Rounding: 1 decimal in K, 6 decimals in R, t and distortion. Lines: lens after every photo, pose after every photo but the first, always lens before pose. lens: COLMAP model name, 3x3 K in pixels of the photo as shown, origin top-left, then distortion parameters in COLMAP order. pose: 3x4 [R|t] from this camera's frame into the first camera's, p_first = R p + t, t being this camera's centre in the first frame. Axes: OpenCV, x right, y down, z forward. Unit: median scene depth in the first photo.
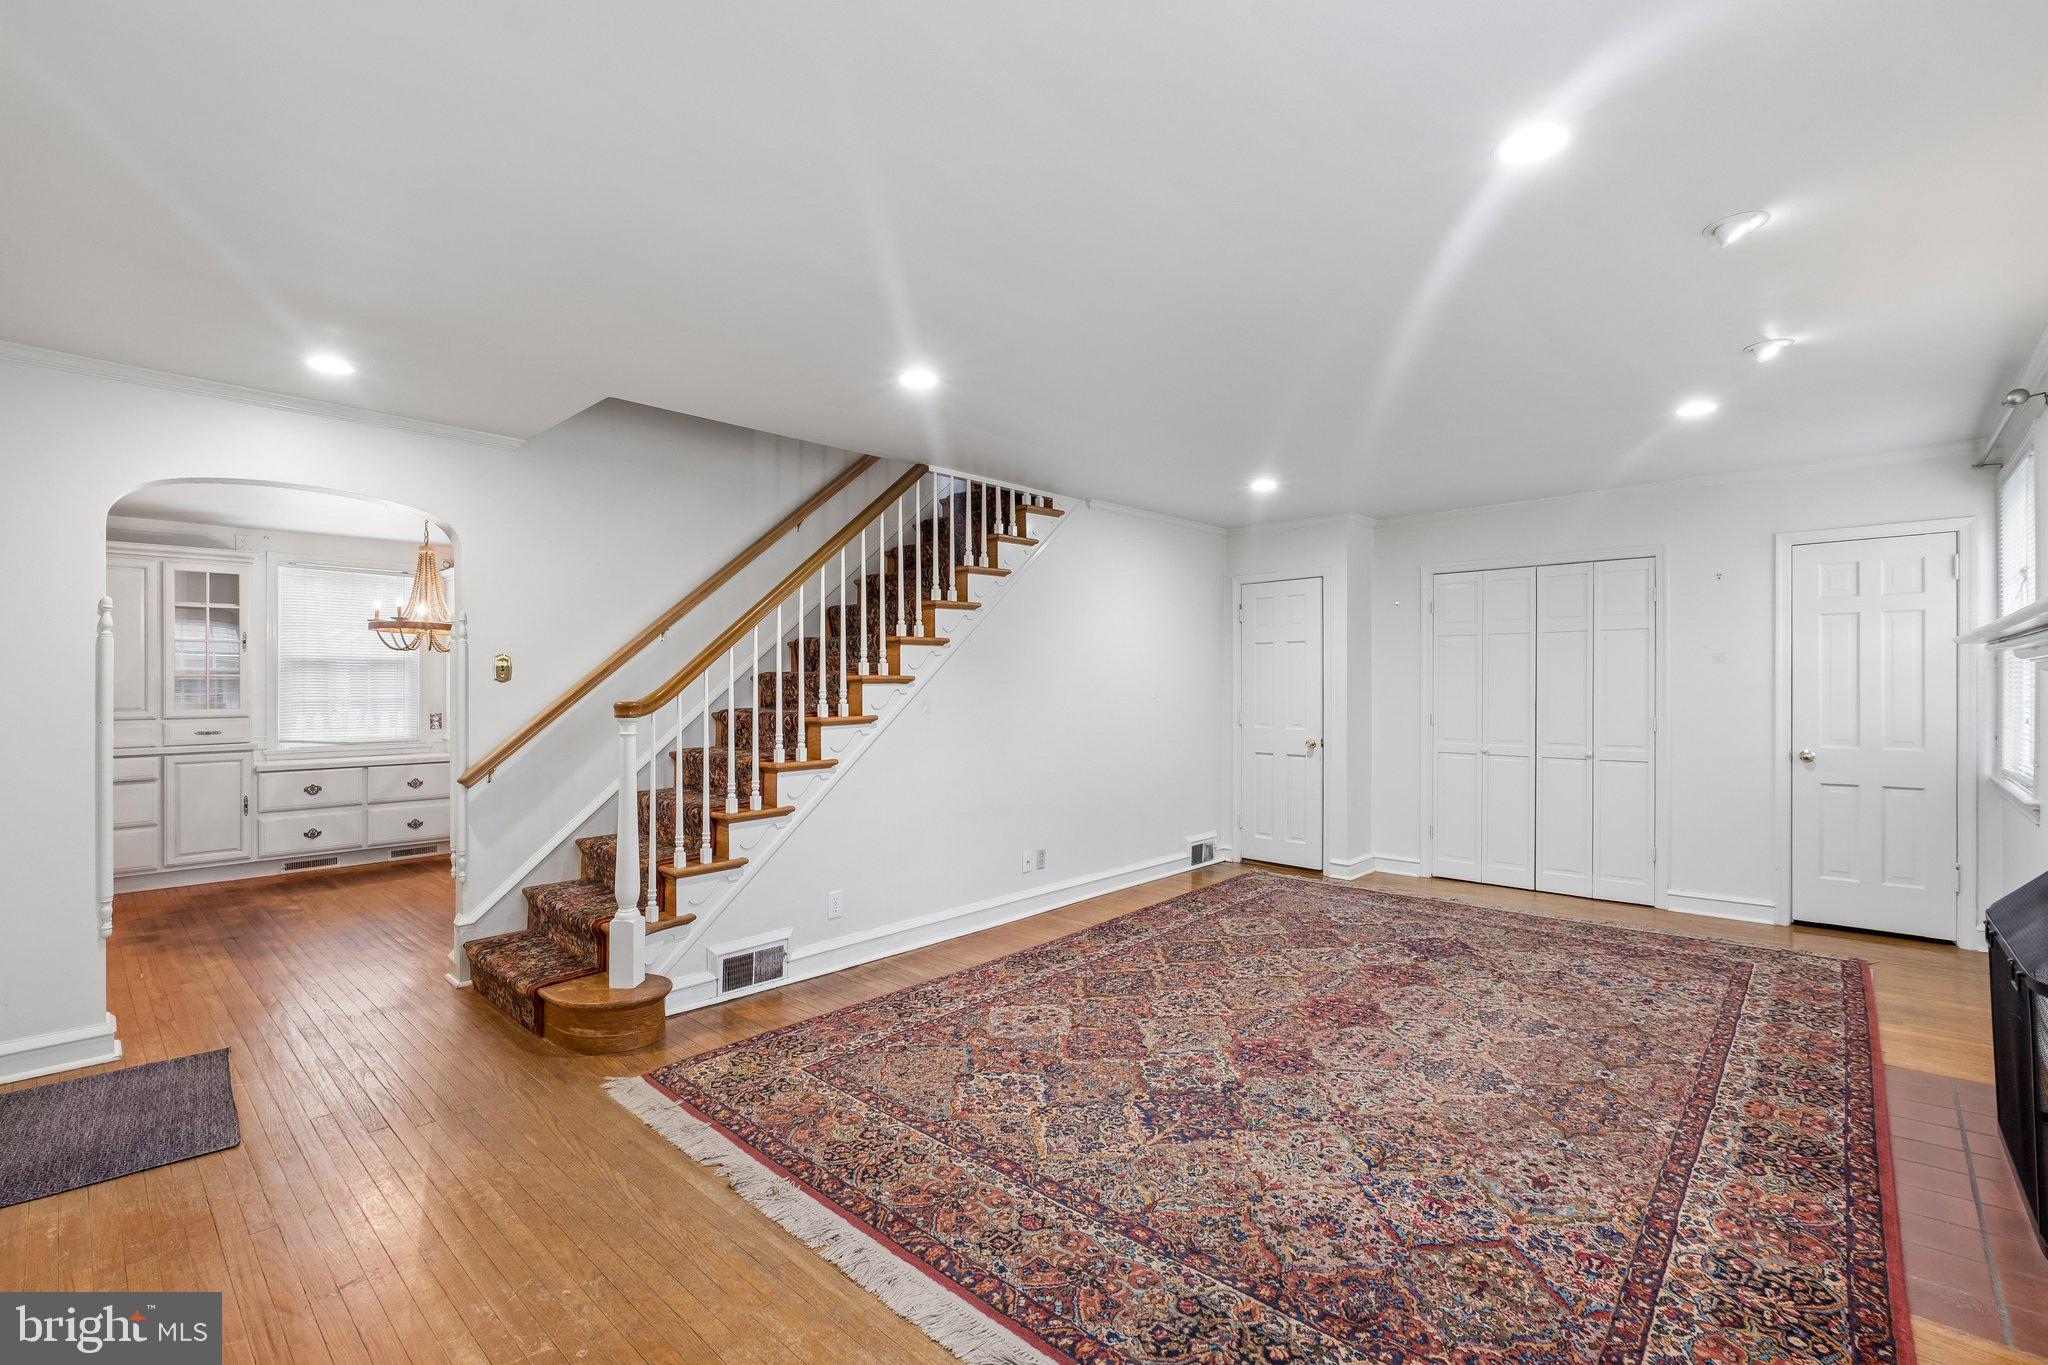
lens RADIAL K [[905.8, 0, 1014.7], [0, 905.8, 683.0], [0, 0, 1]] dist [-0.006527, 0.000019]
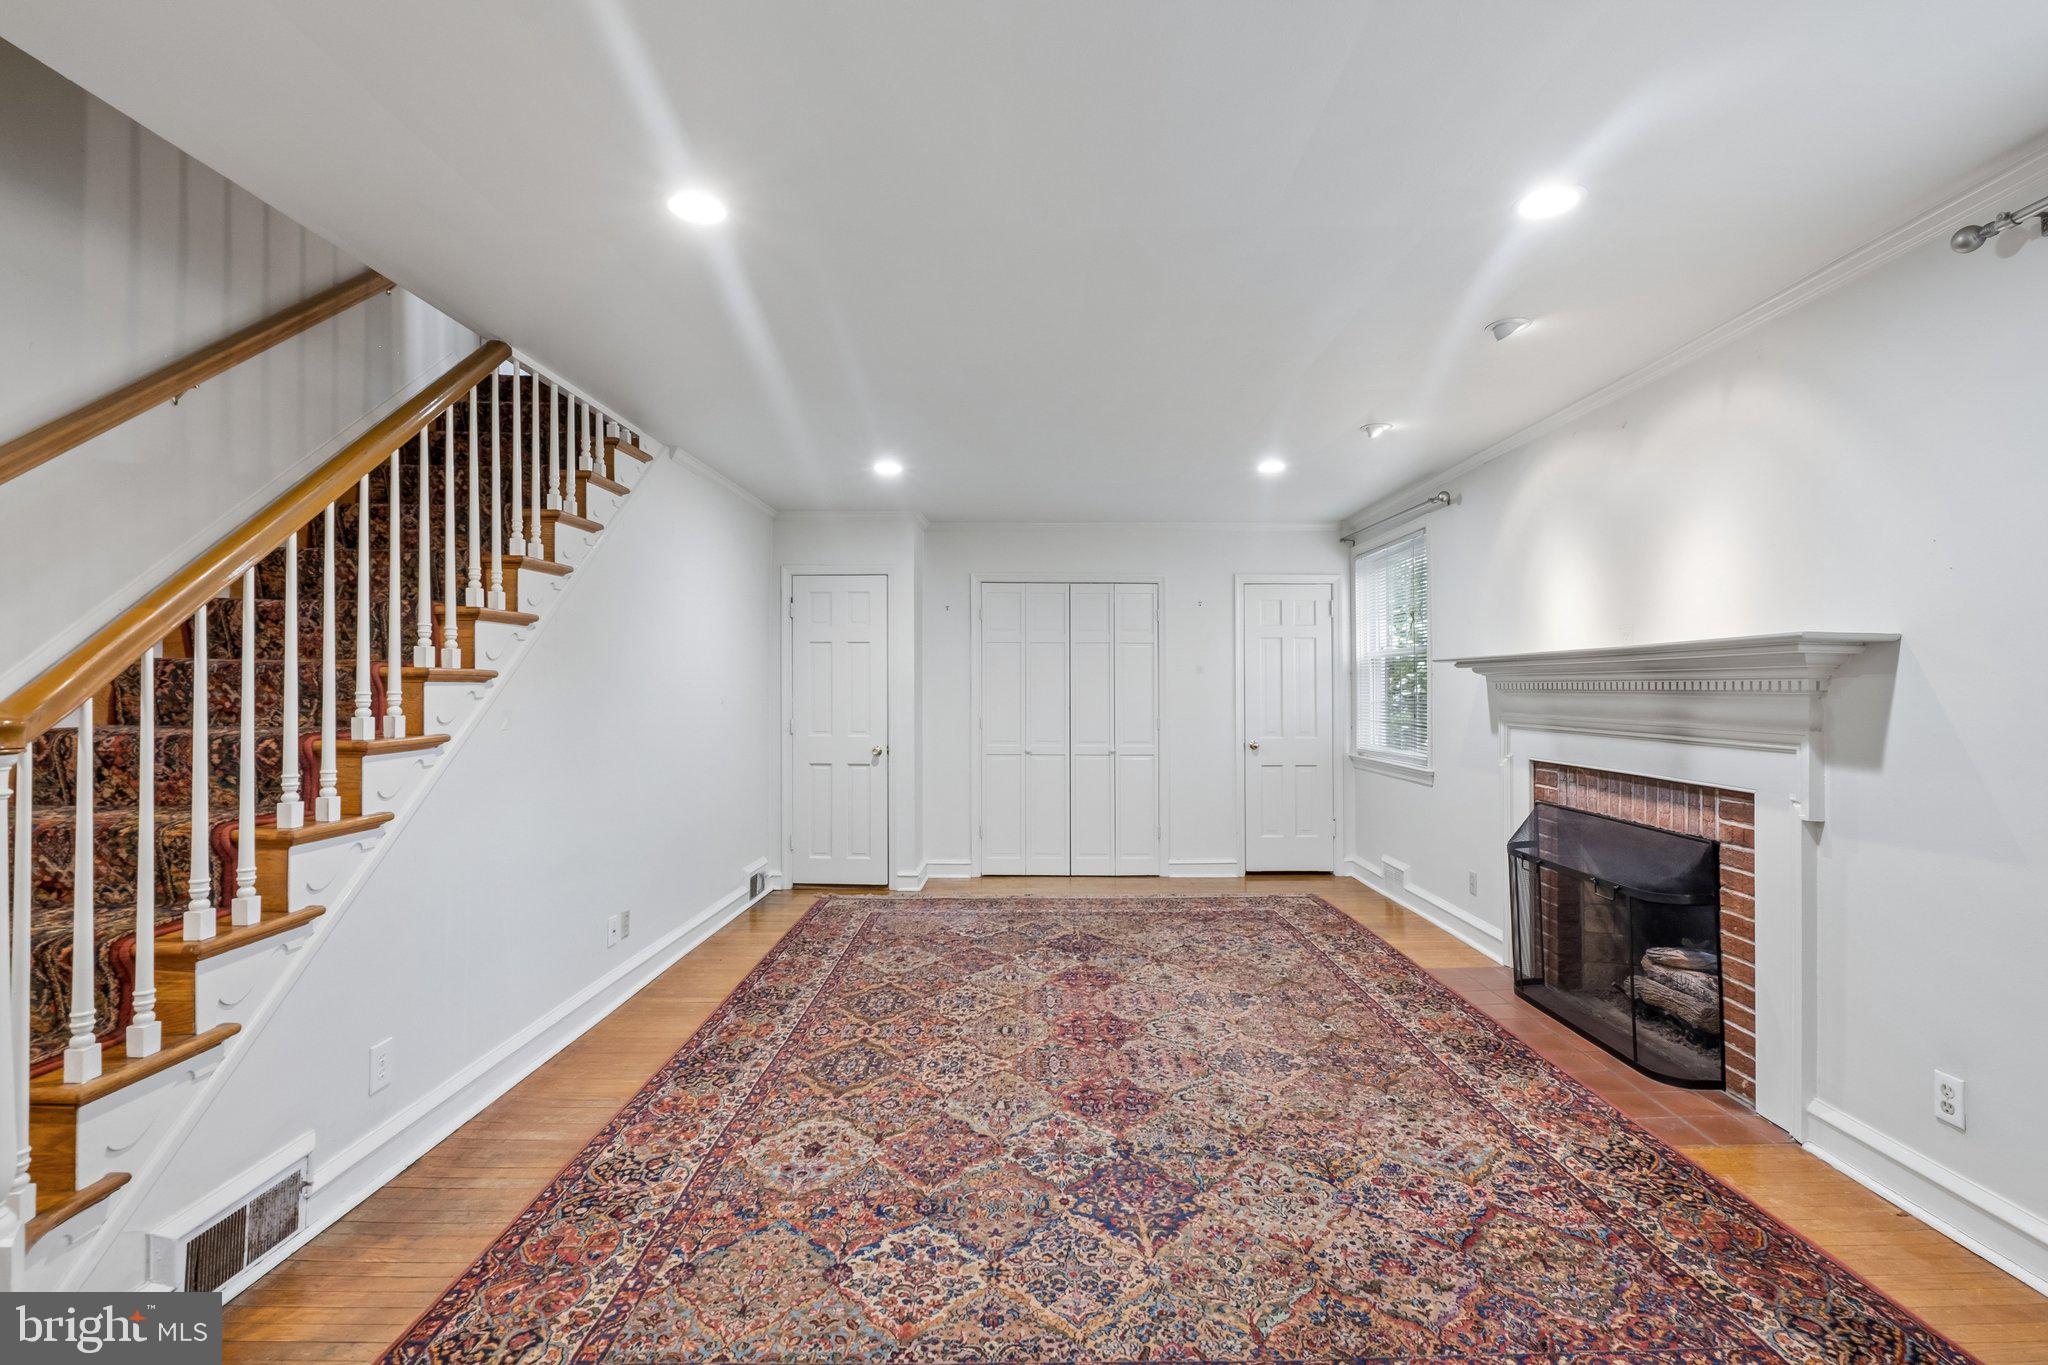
lens RADIAL K [[908.7, 0, 1046.7], [0, 908.7, 680.3], [0, 0, 1]] dist [-0.003932, -0.000163]
pose [[0.719654, 0.012679, 0.694217, -0.322626], [-0.007083, 0.999915, -0.010920, 0.003771], [-0.694297, 0.002941, 0.719683, 0.317962]]
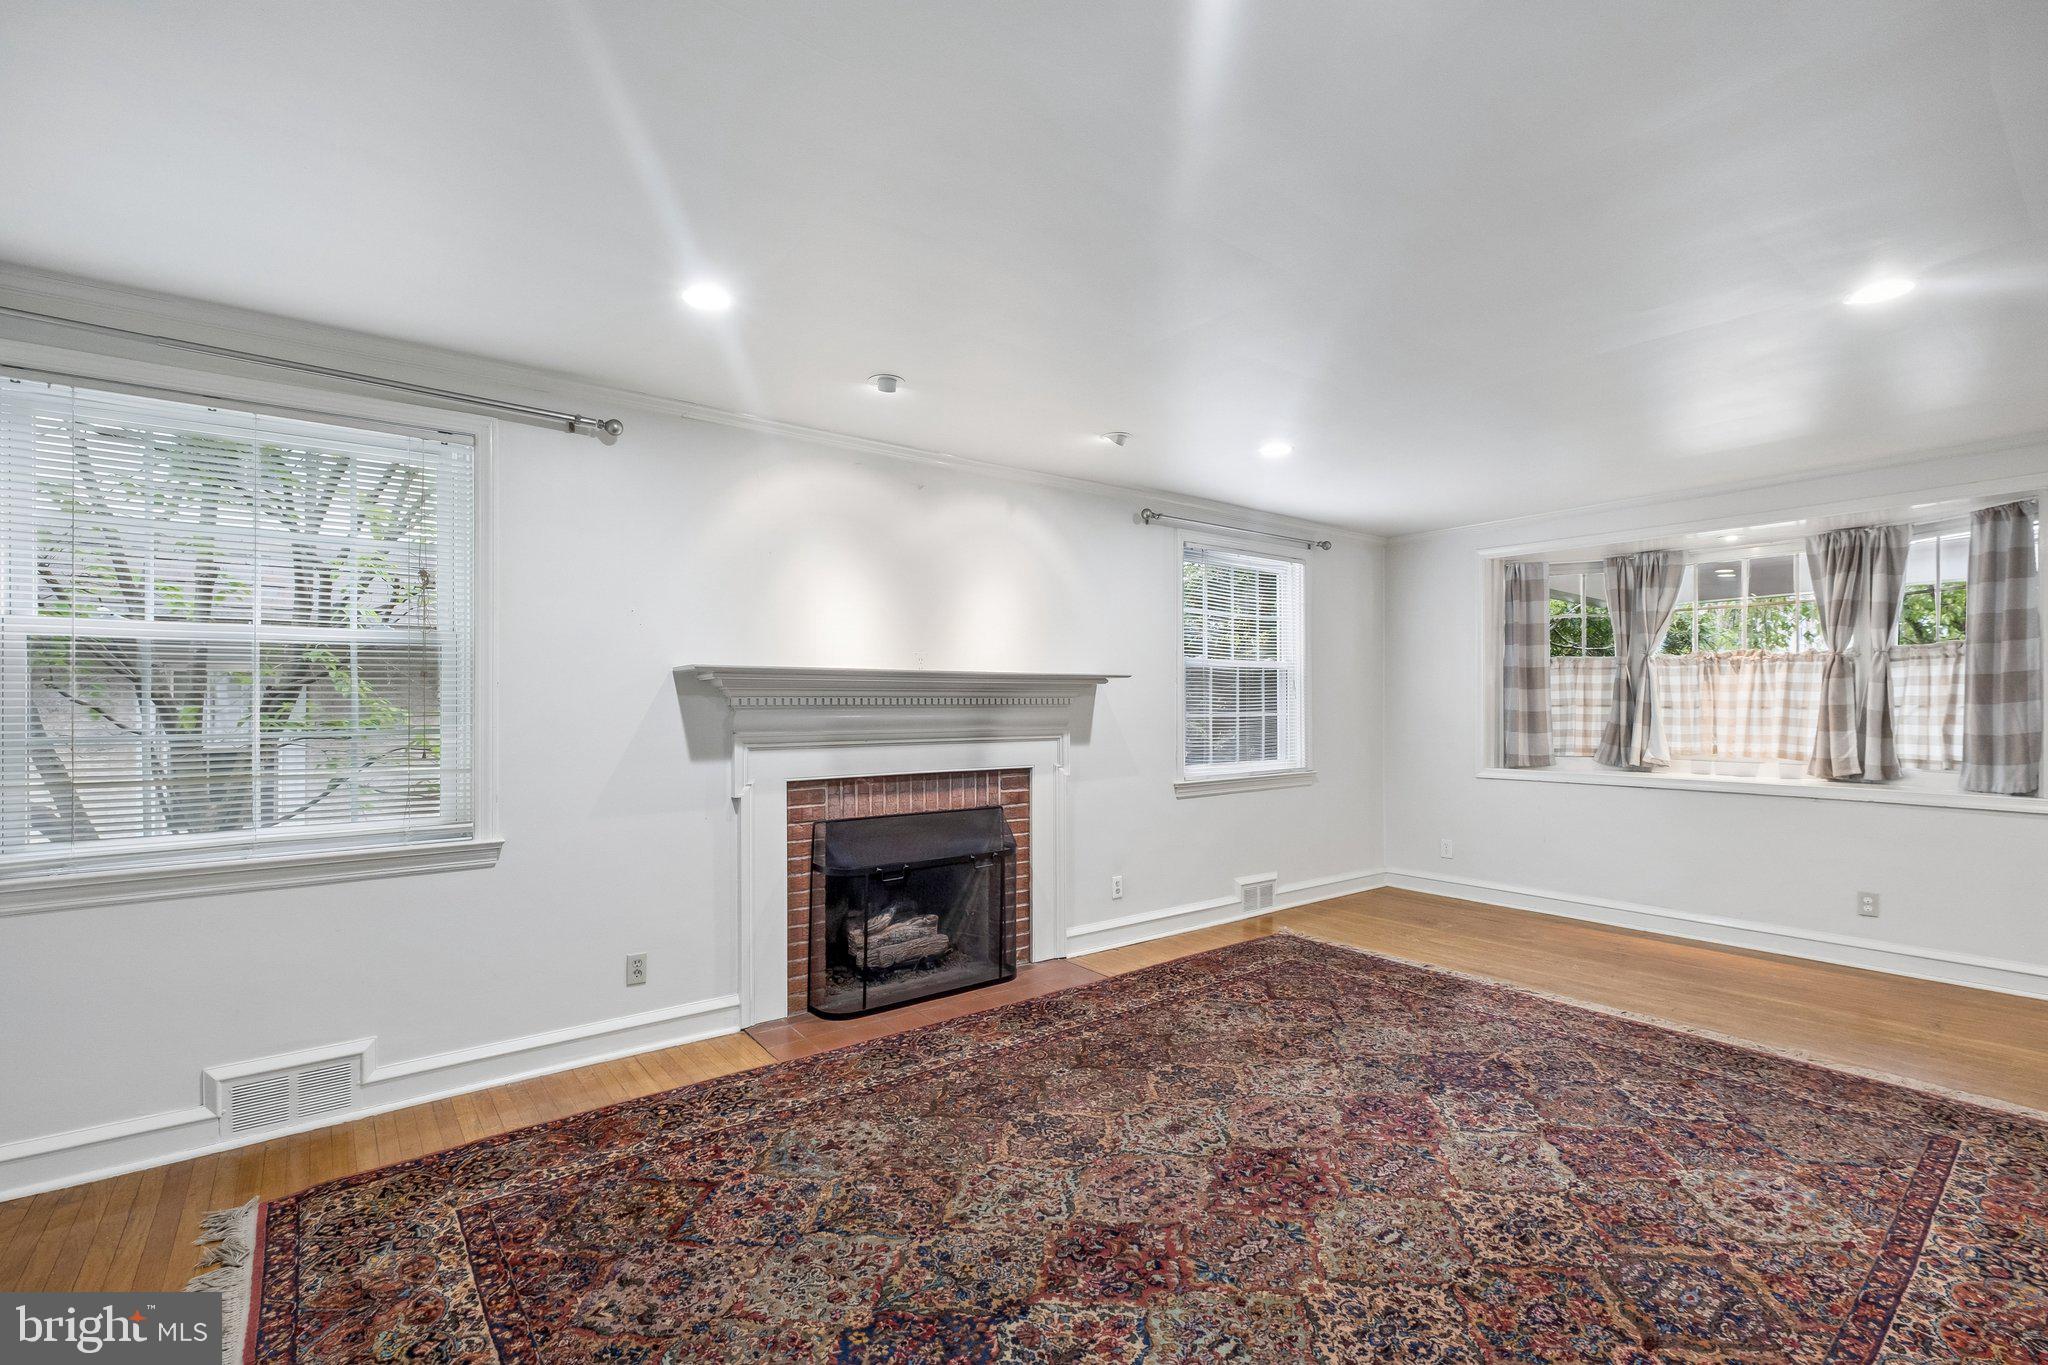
lens RADIAL K [[883.2, 0, 1024.0], [0, 883.2, 682.5], [0, 0, 1]] dist [-0.006498, -0.000096]
pose [[-0.985661, 0.012411, 0.168281, 0.400100], [0.008200, 0.999636, -0.025696, 0.000978], [-0.168539, -0.023948, -0.985404, 1.579519]]
